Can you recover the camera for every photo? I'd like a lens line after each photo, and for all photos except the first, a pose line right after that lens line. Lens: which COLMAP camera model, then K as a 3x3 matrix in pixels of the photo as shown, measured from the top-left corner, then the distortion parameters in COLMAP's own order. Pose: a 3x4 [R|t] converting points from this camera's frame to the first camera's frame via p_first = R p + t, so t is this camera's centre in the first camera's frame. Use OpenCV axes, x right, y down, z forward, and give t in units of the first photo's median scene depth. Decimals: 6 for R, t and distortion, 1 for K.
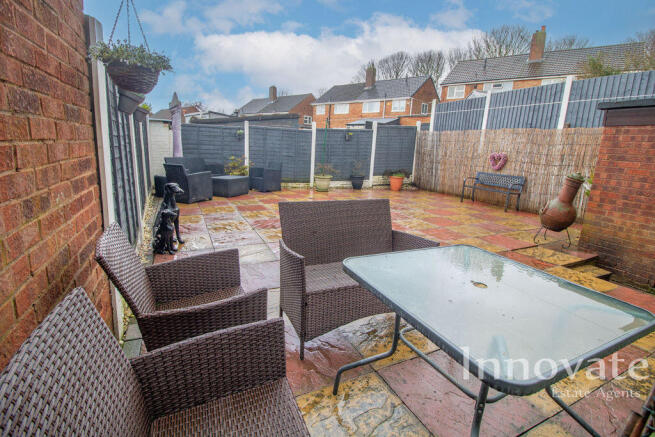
lens RADIAL K [[313.6, 0, 325.9], [0, 313.6, 215.1], [0, 0, 1]] dist [-0.002221, -0.006013]
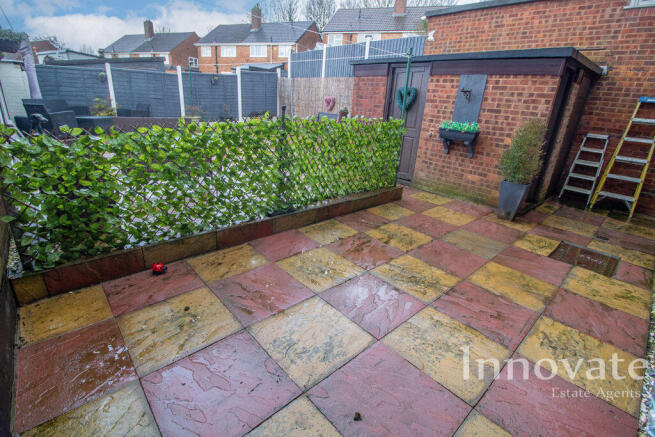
lens RADIAL K [[313.6, 0, 329.9], [0, 313.6, 221.9], [0, 0, 1]] dist [-0.002221, -0.006013]
pose [[0.959643, -0.095662, 0.264452, 0.123881], [0.049005, 0.982862, 0.177709, 0.067406], [-0.276919, -0.157578, 0.947884, -0.258498]]
